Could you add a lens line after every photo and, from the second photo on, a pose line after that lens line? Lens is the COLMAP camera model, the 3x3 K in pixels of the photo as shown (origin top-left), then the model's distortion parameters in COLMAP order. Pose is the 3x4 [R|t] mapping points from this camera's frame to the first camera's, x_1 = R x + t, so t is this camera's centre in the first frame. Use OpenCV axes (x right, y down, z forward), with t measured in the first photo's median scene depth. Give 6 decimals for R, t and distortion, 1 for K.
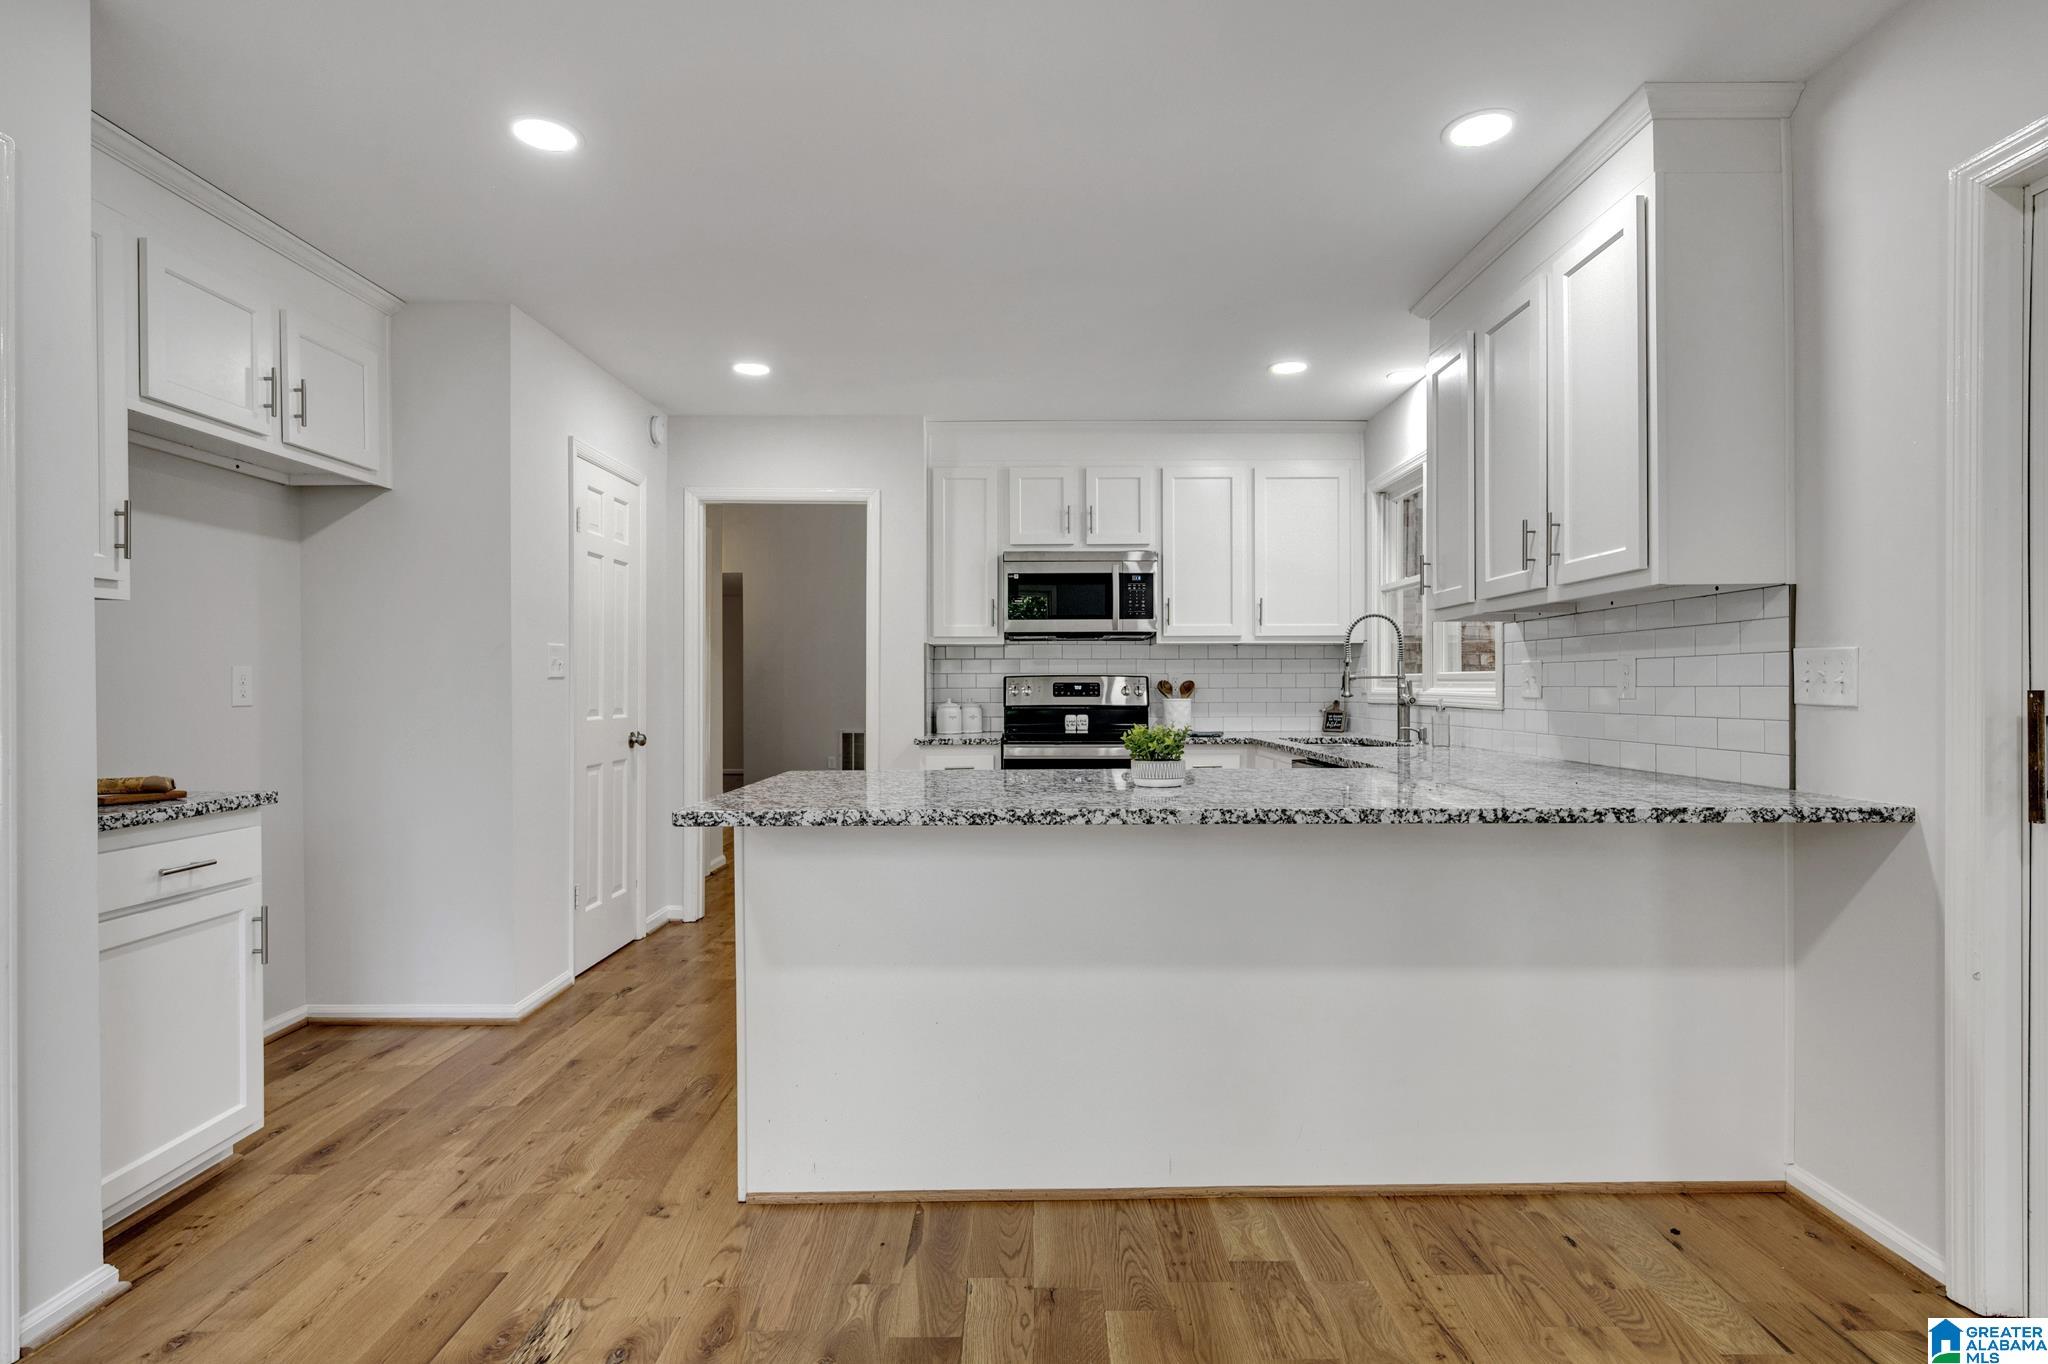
lens RADIAL K [[990.2, 0, 1024.4], [0, 990.2, 688.5], [0, 0, 1]] dist [0.000358, 0.000462]
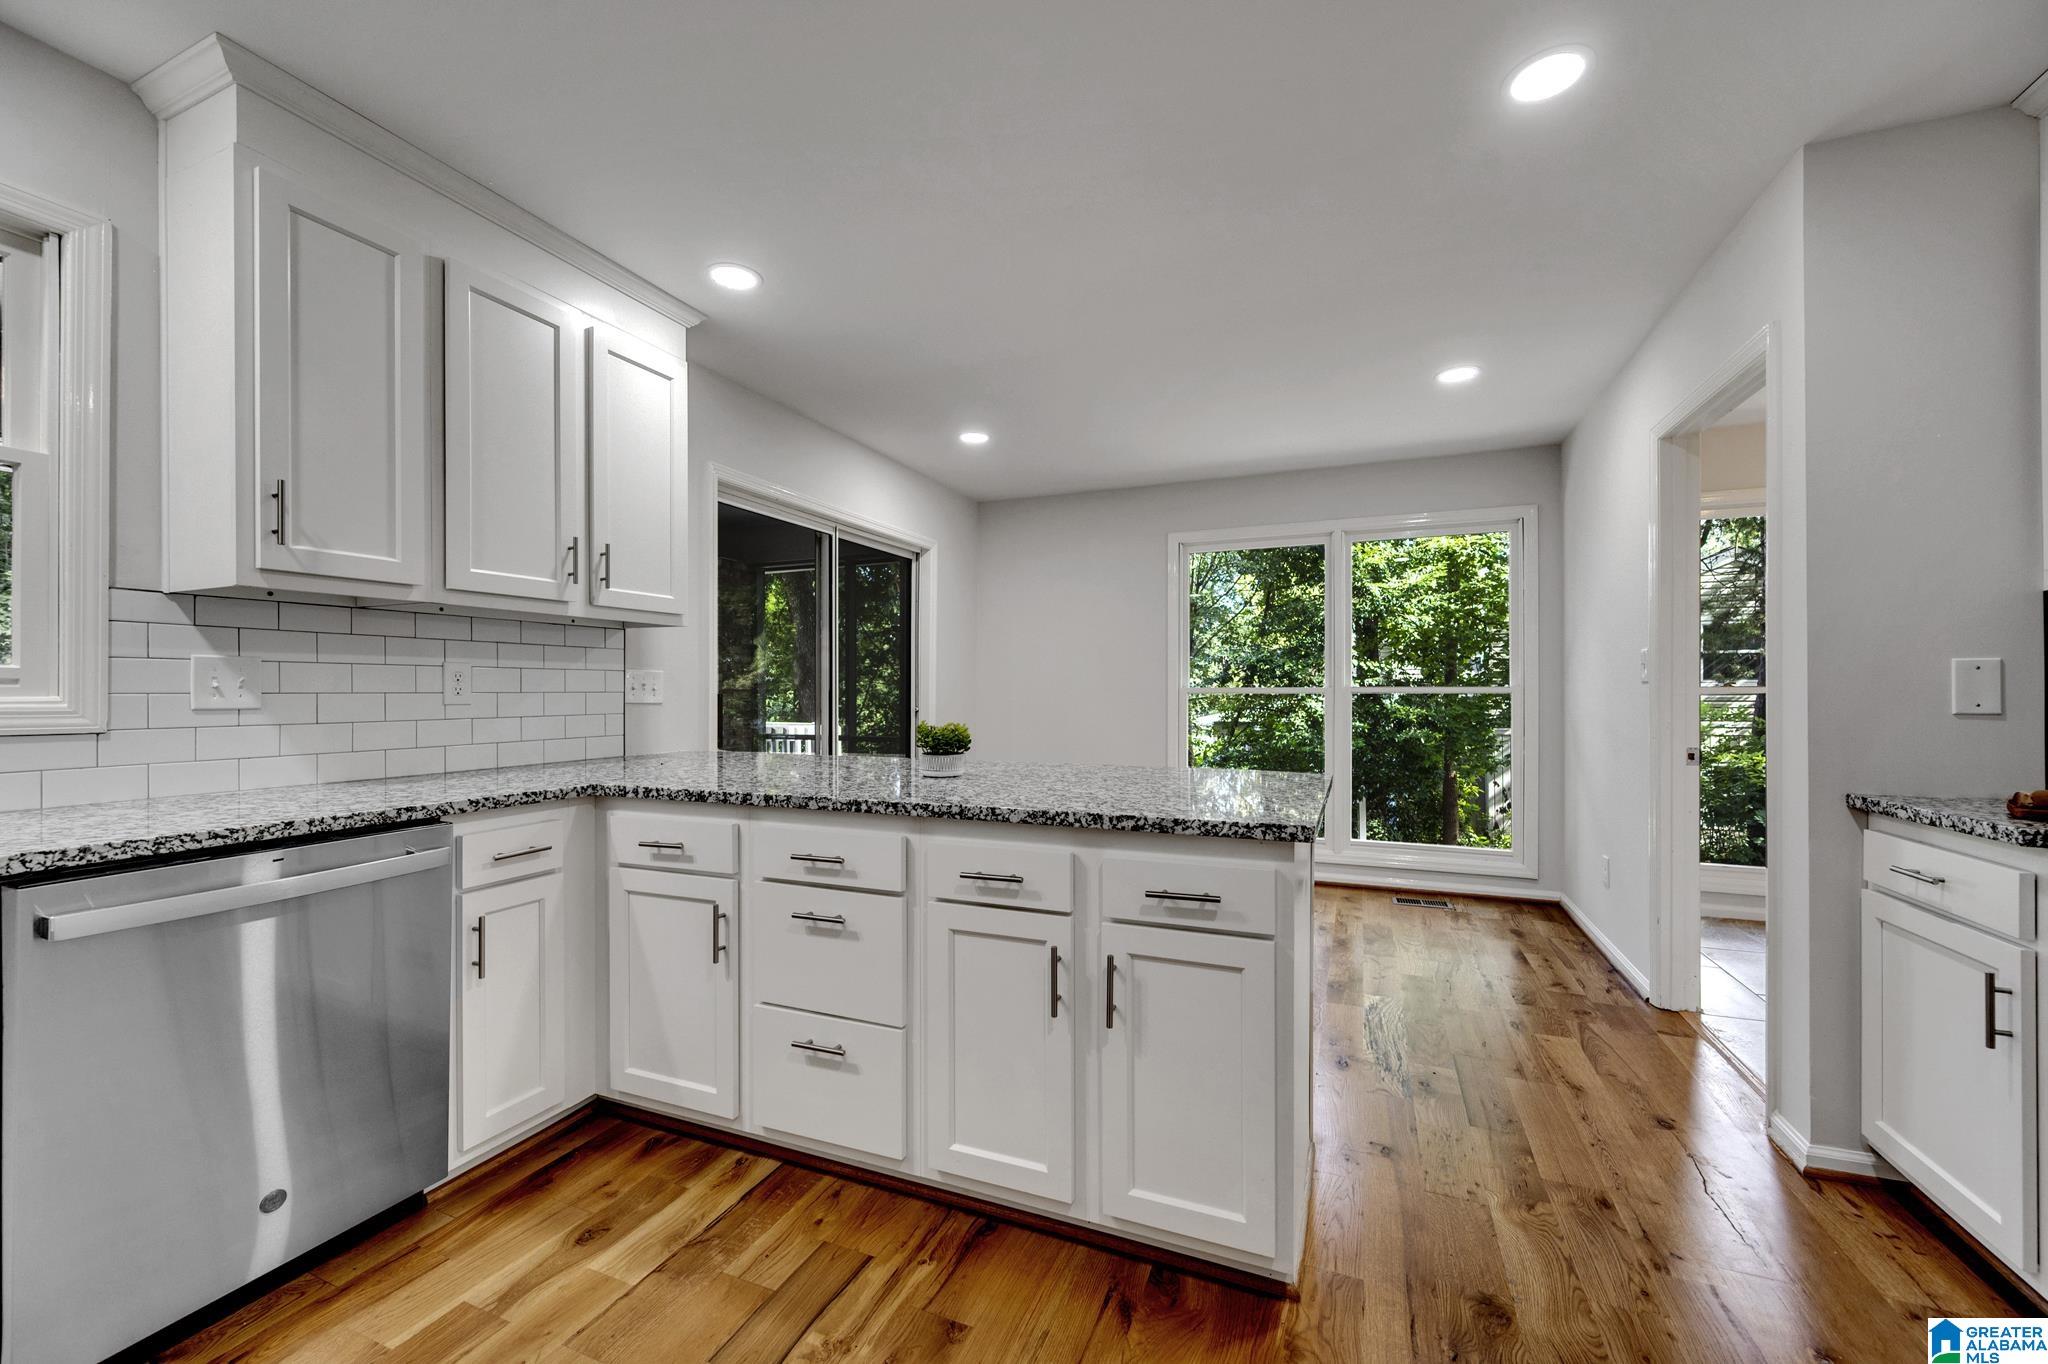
lens RADIAL K [[803.7, 0, 1027.2], [0, 803.7, 688.7], [0, 0, 1]] dist [-0.000194, -0.000029]
pose [[-0.924263, 0.006682, 0.381699, -0.243158], [0.005862, 0.999977, -0.003310, 0.000141], [-0.381712, -0.000822, -0.924281, 1.402227]]
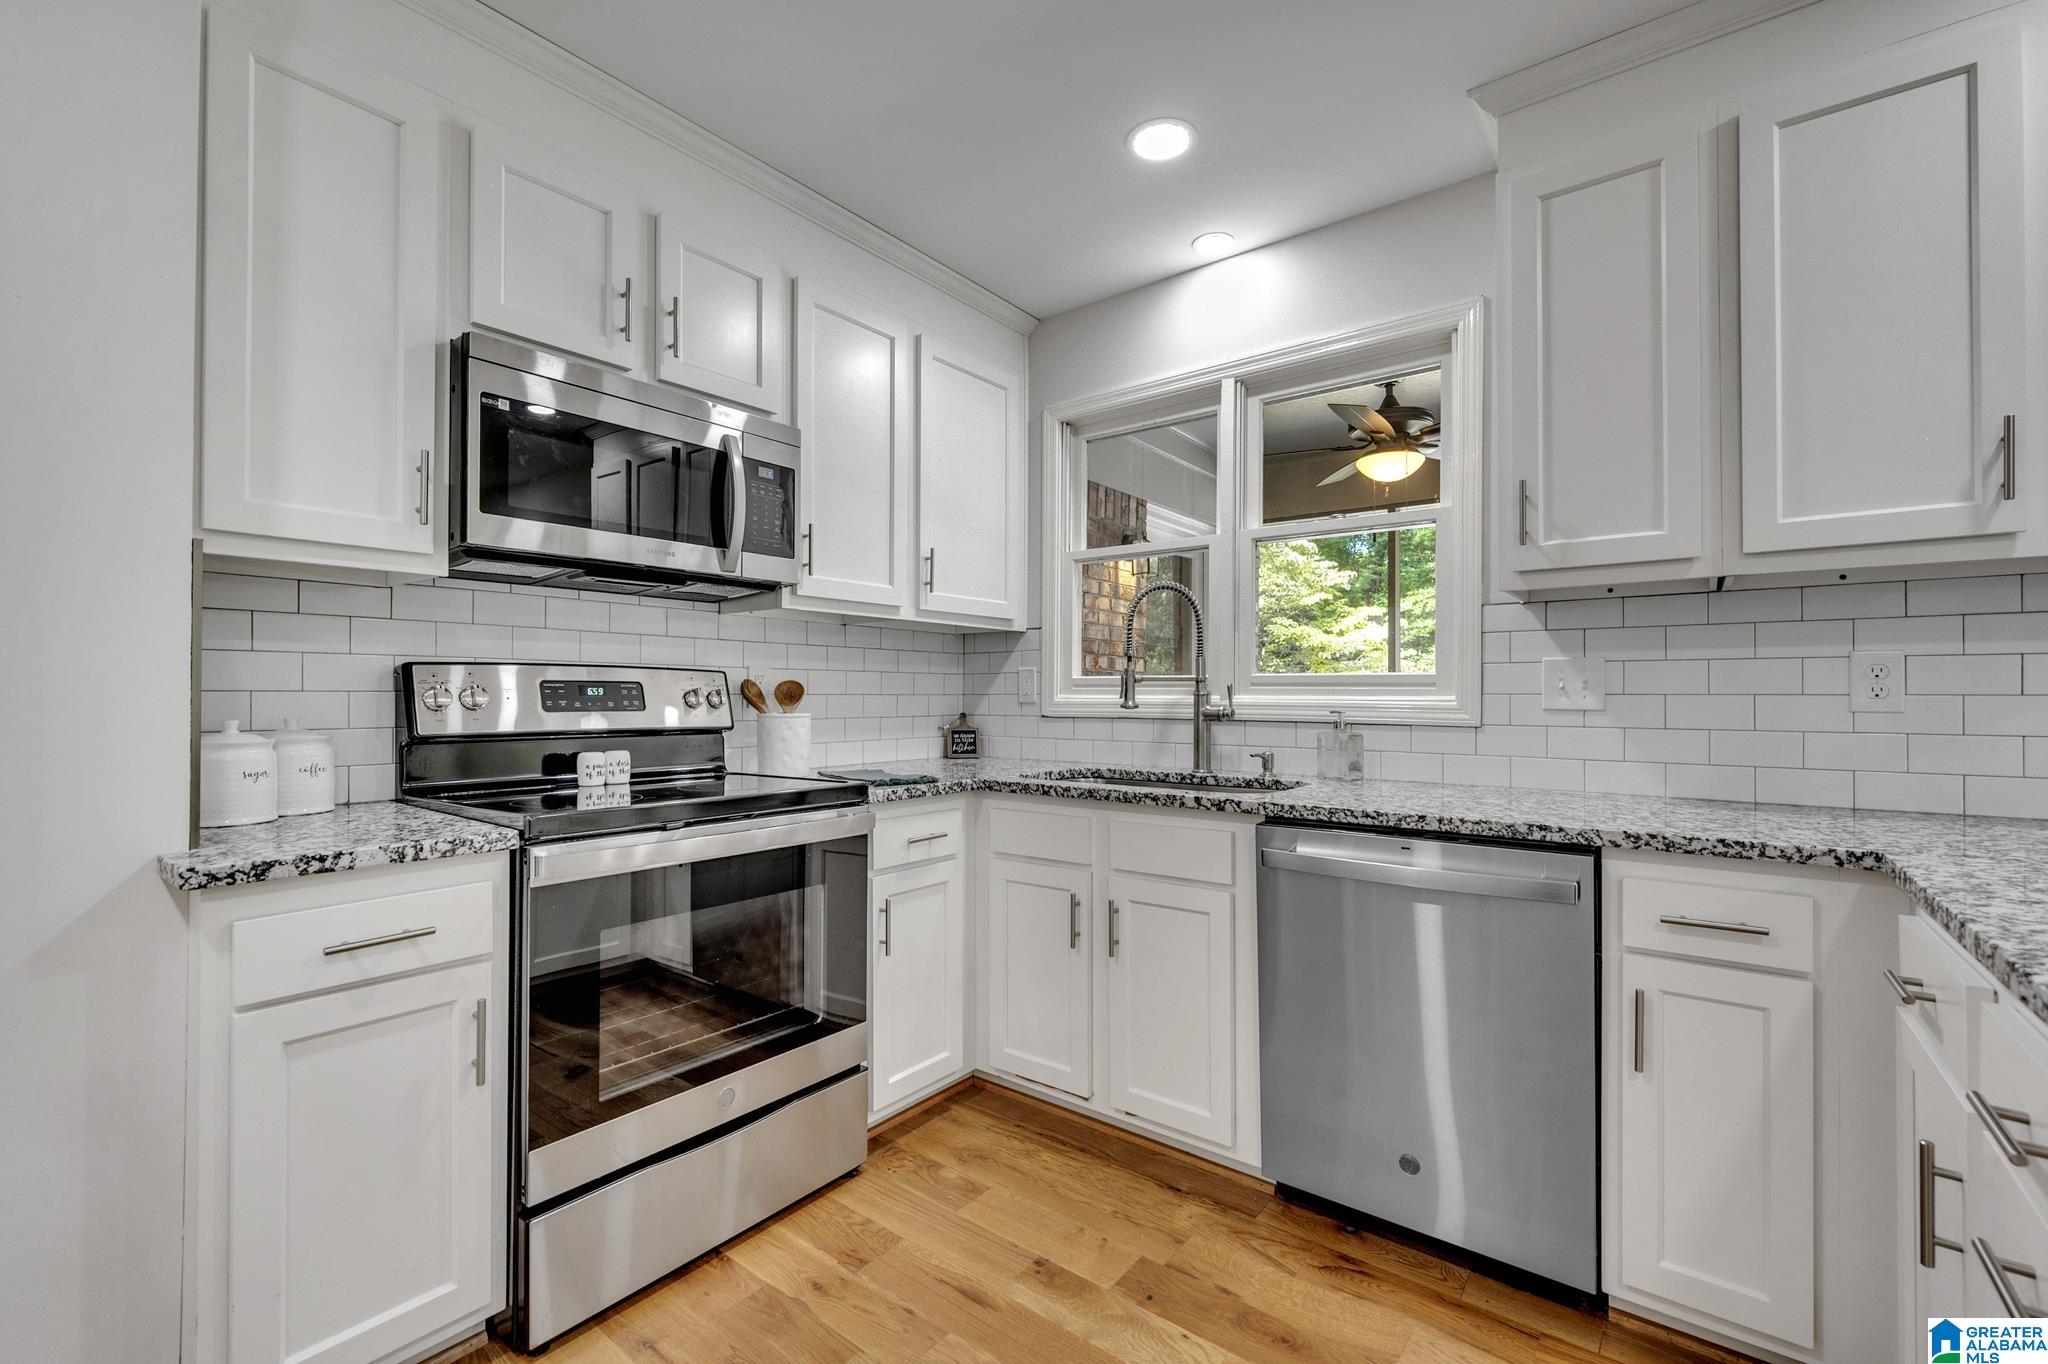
lens RADIAL K [[875.8, 0, 1024.8], [0, 875.8, 689.2], [0, 0, 1]] dist [-0.000946, -0.000153]
pose [[0.616243, 0.009926, 0.787493, -0.240936], [-0.003648, 0.999946, -0.009749, 0.002296], [-0.787547, 0.003135, 0.616246, 0.989762]]
